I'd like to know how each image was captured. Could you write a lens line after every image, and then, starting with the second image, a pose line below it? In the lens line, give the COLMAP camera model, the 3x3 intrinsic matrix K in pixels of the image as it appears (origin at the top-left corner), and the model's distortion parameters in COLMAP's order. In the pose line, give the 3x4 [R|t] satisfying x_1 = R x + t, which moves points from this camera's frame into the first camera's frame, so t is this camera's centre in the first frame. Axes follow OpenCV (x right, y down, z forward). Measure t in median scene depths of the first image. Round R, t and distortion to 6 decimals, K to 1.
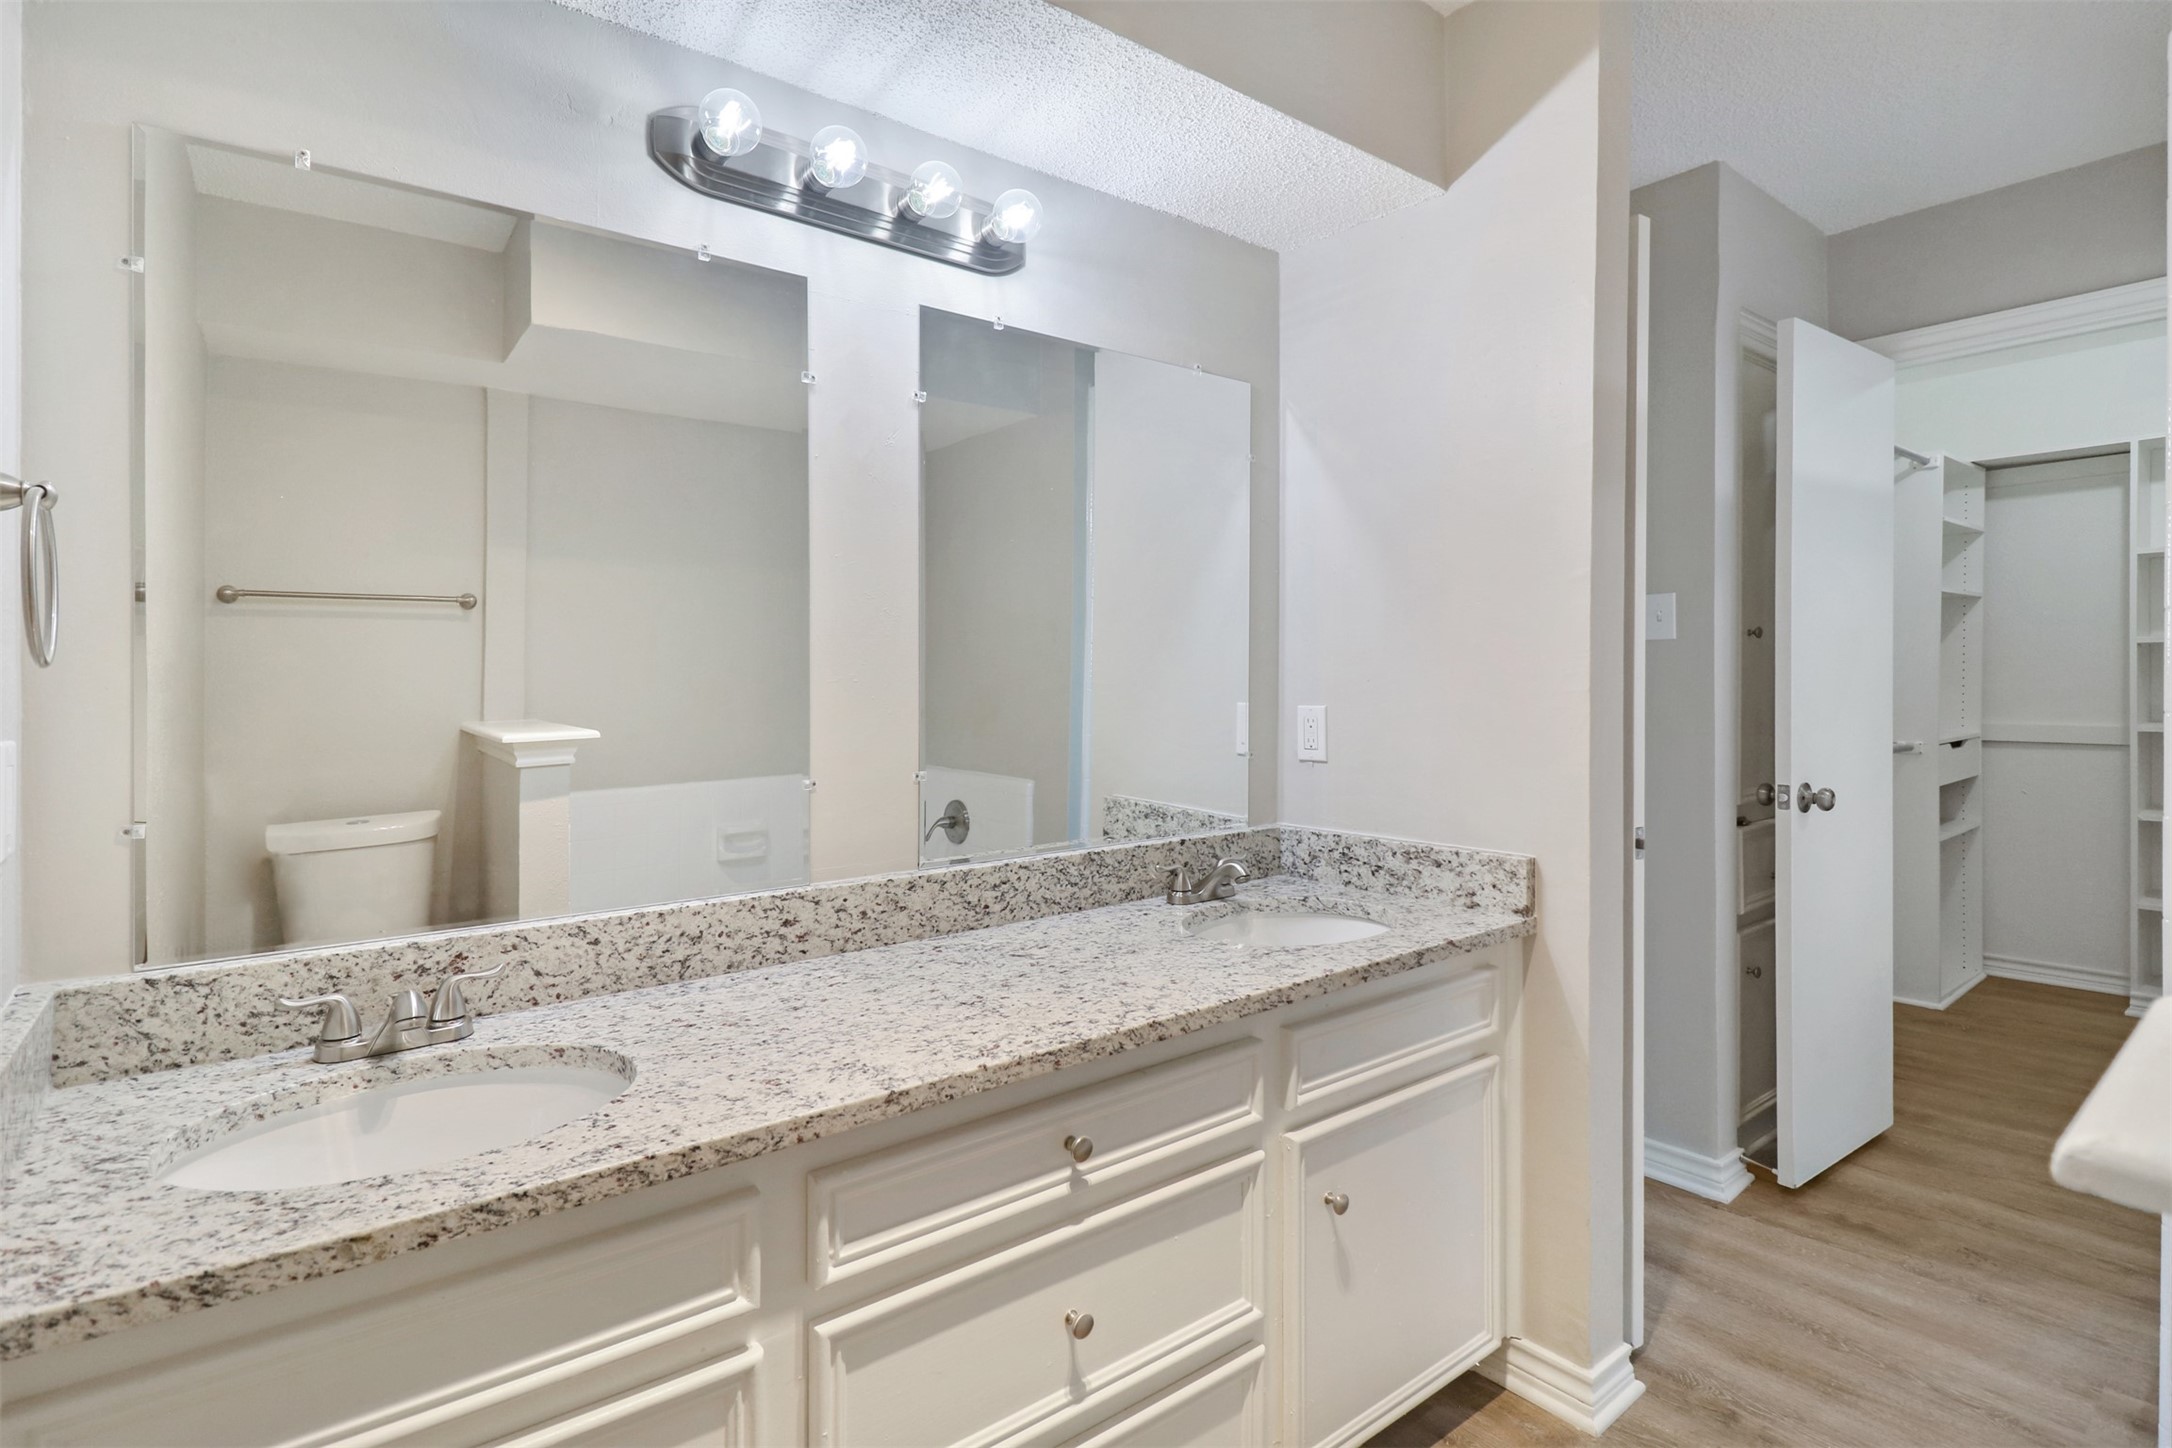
lens RADIAL K [[1016.9, 0, 1085.5], [0, 1016.9, 681.4], [0, 0, 1]] dist [0.000709, -0.008072]
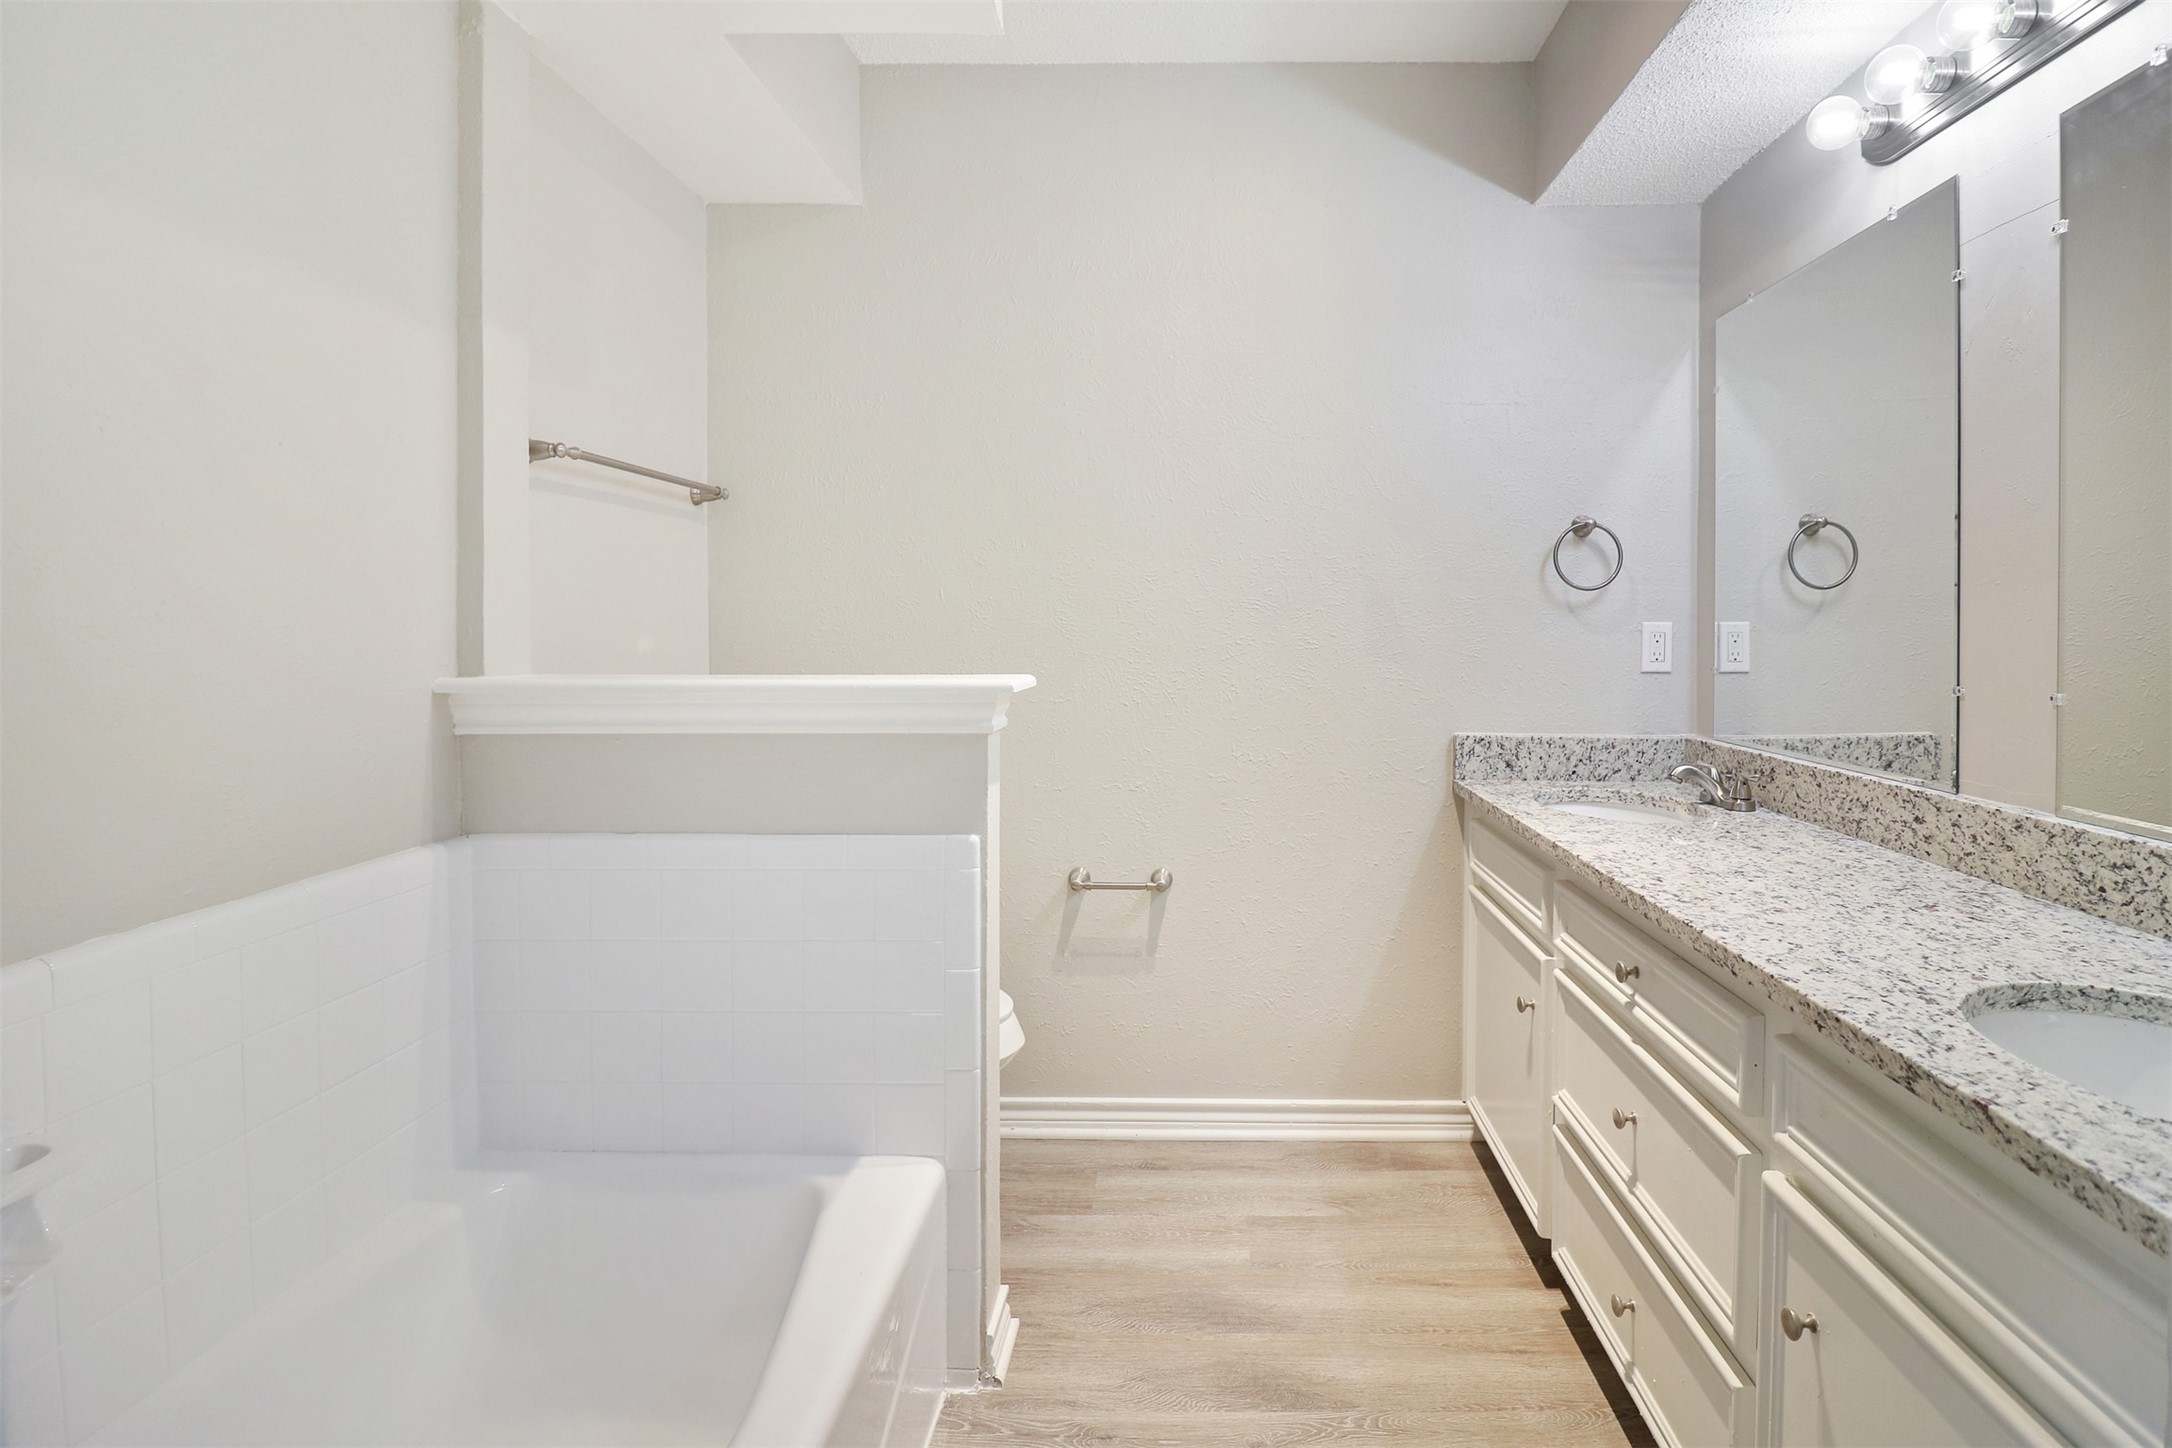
lens RADIAL K [[1040.9, 0, 1086.6], [0, 1040.9, 656.3], [0, 0, 1]] dist [0.028404, -0.011518]
pose [[-0.674972, 0.023678, -0.737464, 1.017710], [-0.009583, 0.999119, 0.040850, 0.033378], [0.737782, 0.034640, -0.674150, 1.040428]]
